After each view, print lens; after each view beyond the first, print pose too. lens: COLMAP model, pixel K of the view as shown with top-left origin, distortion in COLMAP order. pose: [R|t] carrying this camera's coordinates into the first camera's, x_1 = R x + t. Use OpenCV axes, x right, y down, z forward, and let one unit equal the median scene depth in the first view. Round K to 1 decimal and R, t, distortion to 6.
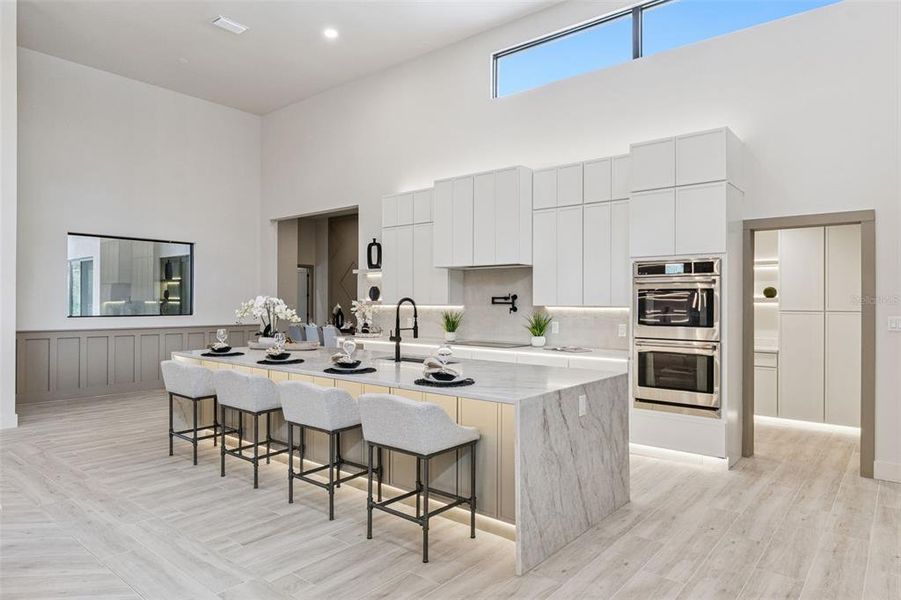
lens RADIAL K [[552.8, 0, 450.1], [0, 552.8, 296.9], [0, 0, 1]] dist [-0.001505, 0.002086]
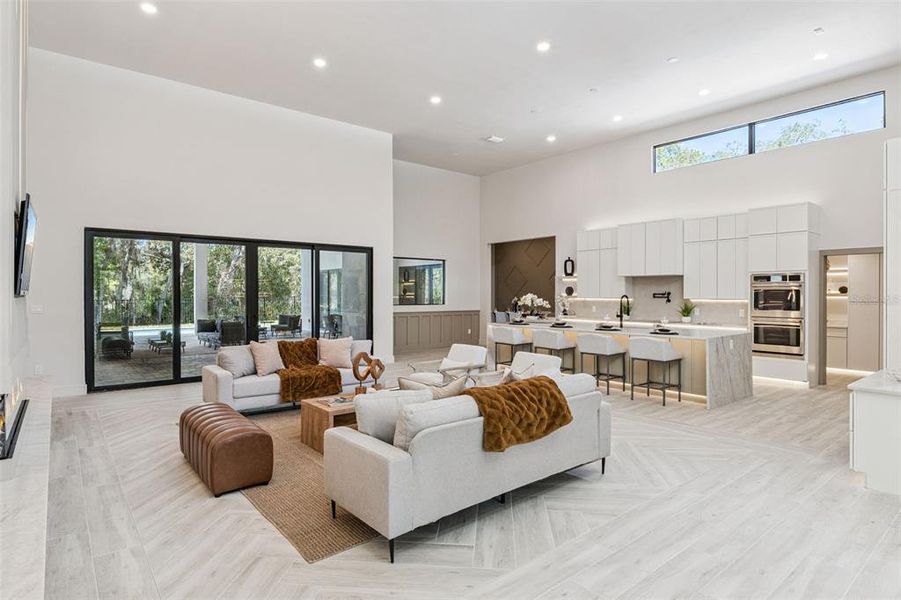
lens RADIAL K [[484.4, 0, 450.6], [0, 484.4, 296.5], [0, 0, 1]] dist [-0.010160, 0.003083]
pose [[0.981137, -0.002012, -0.193305, -0.284479], [0.004529, 0.999911, 0.012579, -0.013507], [0.193262, -0.013217, 0.981058, -0.641756]]
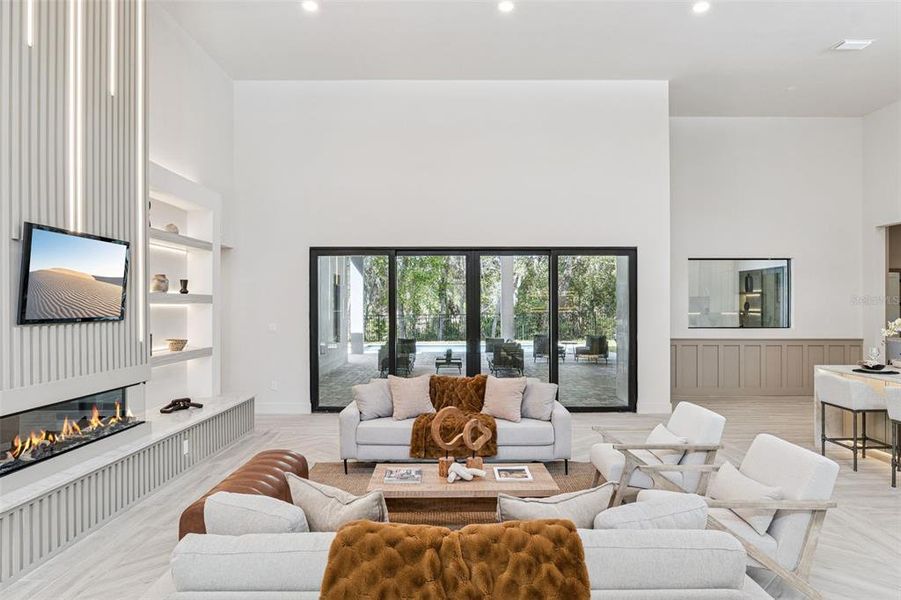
lens RADIAL K [[570.0, 0, 454.6], [0, 570.0, 304.9], [0, 0, 1]] dist [0.002210, 0.003990]
pose [[0.642970, -0.005082, -0.765874, -0.084020], [0.008923, 0.999960, 0.000856, -0.027713], [0.765839, -0.007385, 0.642990, -0.277234]]
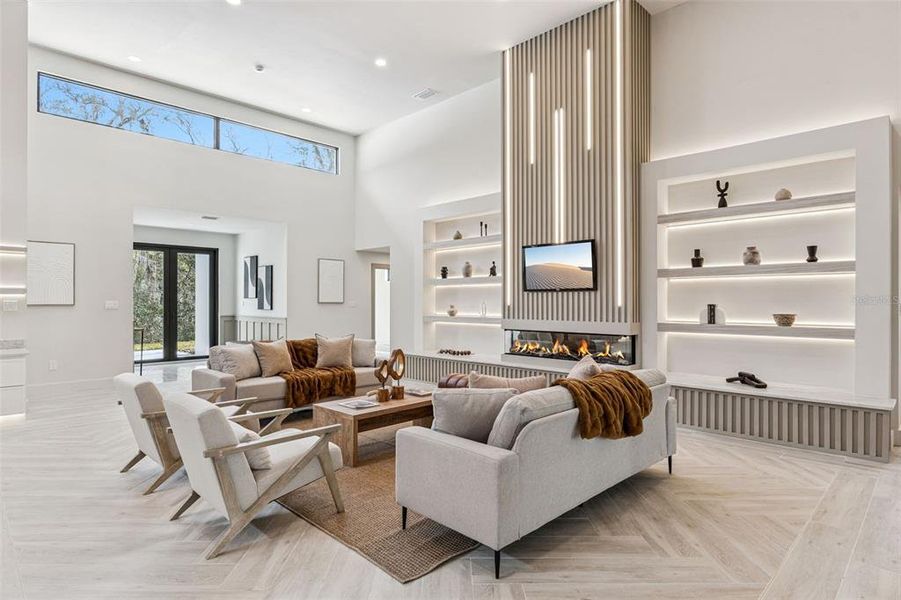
lens RADIAL K [[494.9, 0, 451.0], [0, 494.9, 298.9], [0, 0, 1]] dist [-0.005464, -0.002238]
pose [[-0.995937, -0.004683, 0.089933, -0.751951], [-0.005921, 0.999891, -0.013503, 0.022937], [-0.089860, -0.013980, -0.995856, 0.920929]]
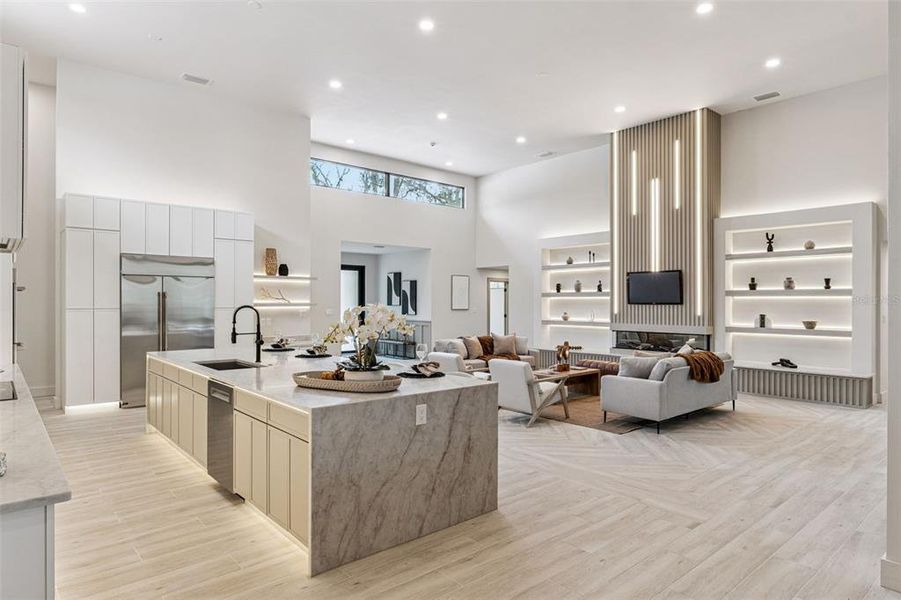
lens RADIAL K [[532.8, 0, 452.2], [0, 532.8, 299.2], [0, 0, 1]] dist [0.002096, -0.003146]
pose [[-0.986993, -0.005782, 0.160661, -0.524676], [-0.007874, 0.999892, -0.012393, -0.000411], [-0.160572, -0.013496, -0.986932, 1.601104]]
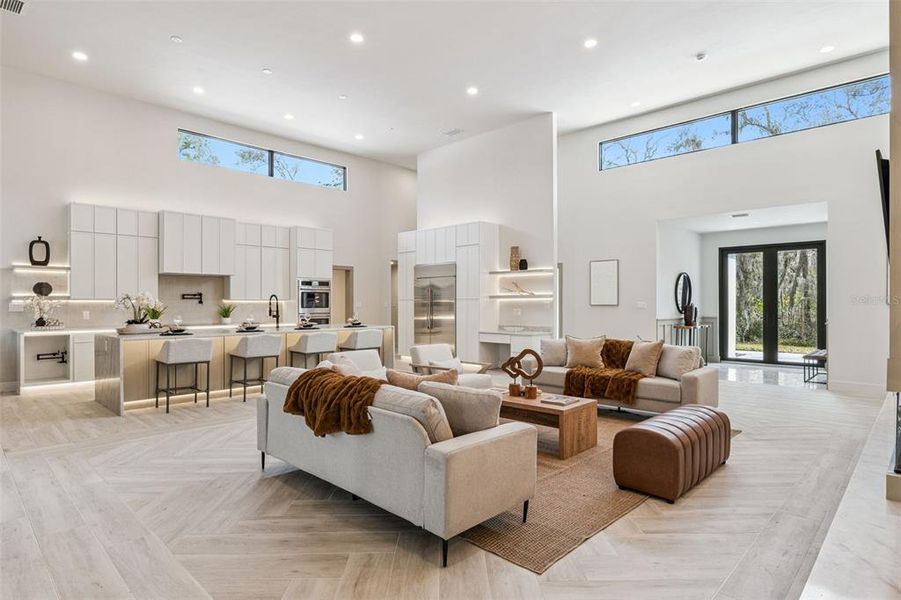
lens RADIAL K [[494.9, 0, 450.2], [0, 494.9, 301.5], [0, 0, 1]] dist [-0.005464, -0.002238]
pose [[0.079568, -0.001425, 0.996828, -1.399656], [-0.006791, 0.999975, 0.001972, 0.014790], [-0.996806, -0.006927, 0.079556, 0.210709]]
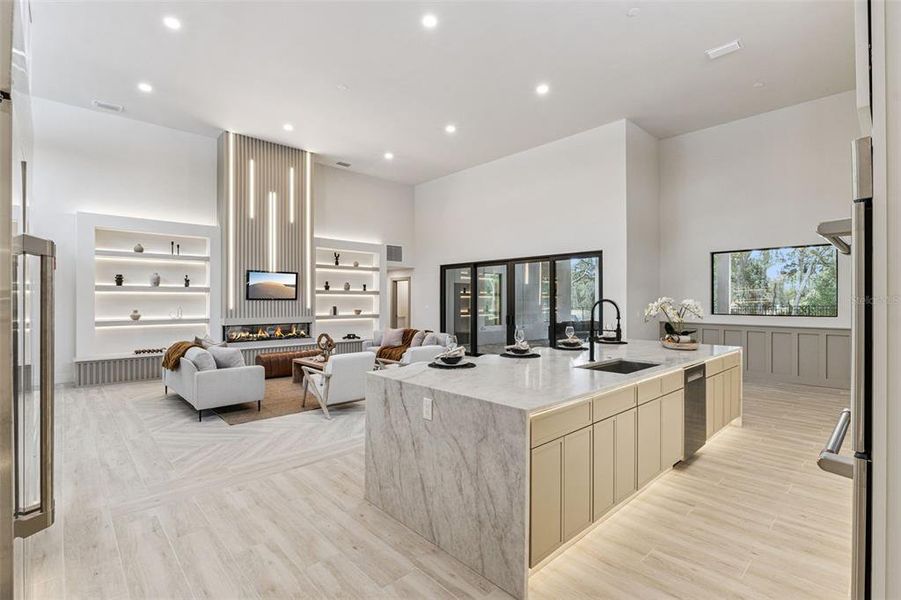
lens RADIAL K [[417.4, 0, 449.5], [0, 417.4, 298.8], [0, 0, 1]] dist [-0.007136, -0.000007]
pose [[-0.126203, -0.009055, -0.991963, 0.566601], [0.007340, 0.999922, -0.010062, 0.006067], [0.991977, -0.008551, -0.126126, 0.664617]]
